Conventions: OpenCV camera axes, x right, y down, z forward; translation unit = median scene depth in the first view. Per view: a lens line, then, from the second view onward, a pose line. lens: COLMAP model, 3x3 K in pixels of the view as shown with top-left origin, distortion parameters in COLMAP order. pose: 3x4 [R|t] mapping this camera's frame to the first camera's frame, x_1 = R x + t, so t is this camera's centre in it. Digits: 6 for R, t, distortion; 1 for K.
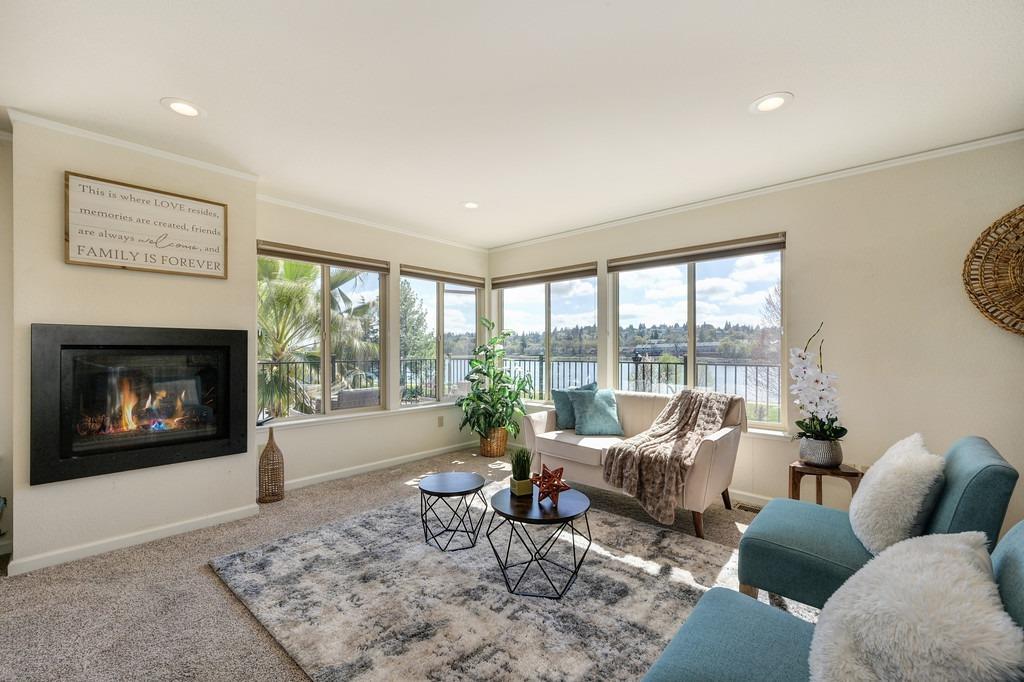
lens RADIAL K [[431.1, 0, 516.6], [0, 431.1, 342.7], [0, 0, 1]] dist [0.001546, -0.000389]
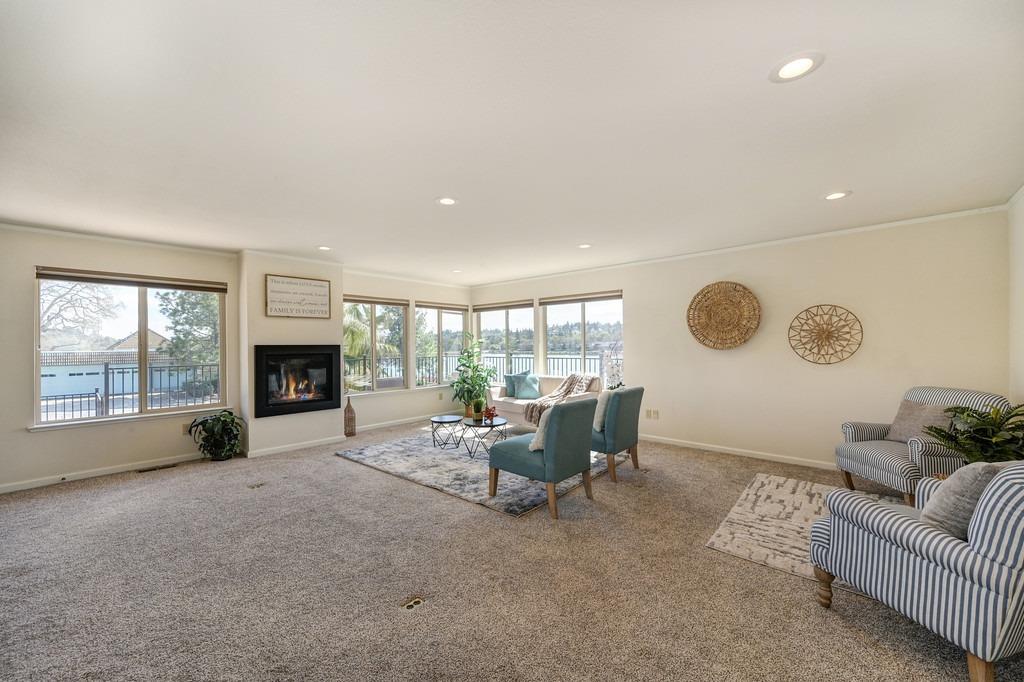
lens RADIAL K [[393.7, 0, 514.3], [0, 393.7, 340.4], [0, 0, 1]] dist [-0.001981, 0.000310]
pose [[0.999872, -0.009781, 0.012625, 0.135932], [0.009761, 0.999951, 0.001628, -0.044662], [-0.012641, -0.001505, 0.999919, -0.789785]]
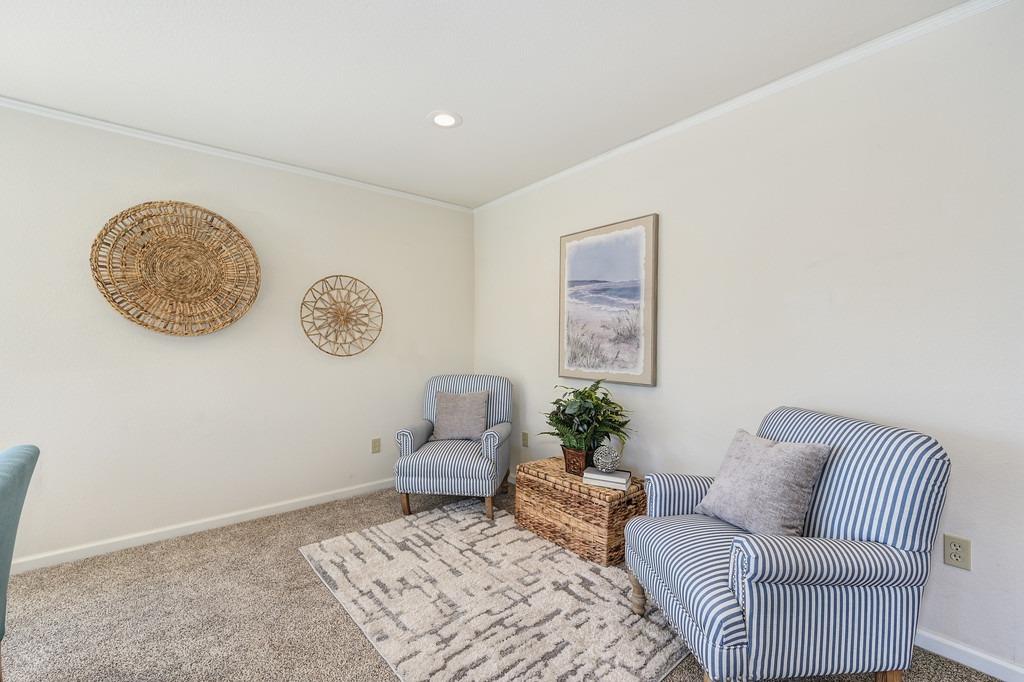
lens RADIAL K [[431.1, 0, 513.6], [0, 431.1, 344.3], [0, 0, 1]] dist [0.001546, -0.000389]
pose [[0.128940, -0.007515, 0.991624, 0.195241], [-0.015172, 0.999839, 0.009550, 0.001790], [-0.991536, -0.016276, 0.128805, -0.021437]]
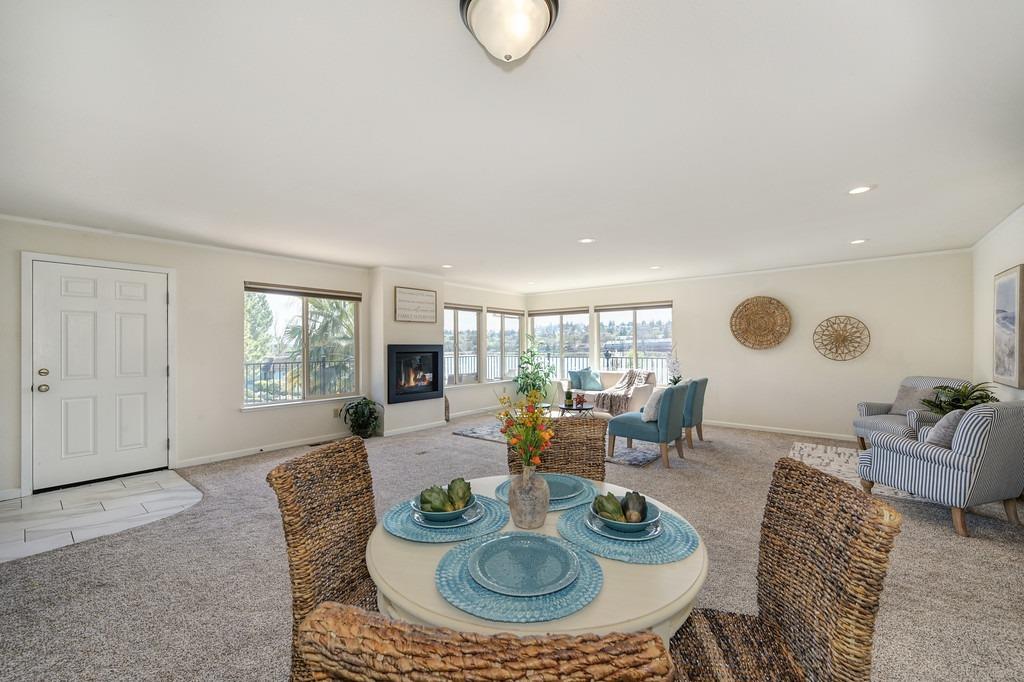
lens RADIAL K [[393.7, 0, 520.7], [0, 393.7, 340.8], [0, 0, 1]] dist [-0.001981, 0.000310]
pose [[0.998421, -0.005225, 0.055930, -0.335748], [0.005180, 0.999986, 0.000958, -0.050644], [-0.055934, -0.000667, 0.998434, -1.156807]]
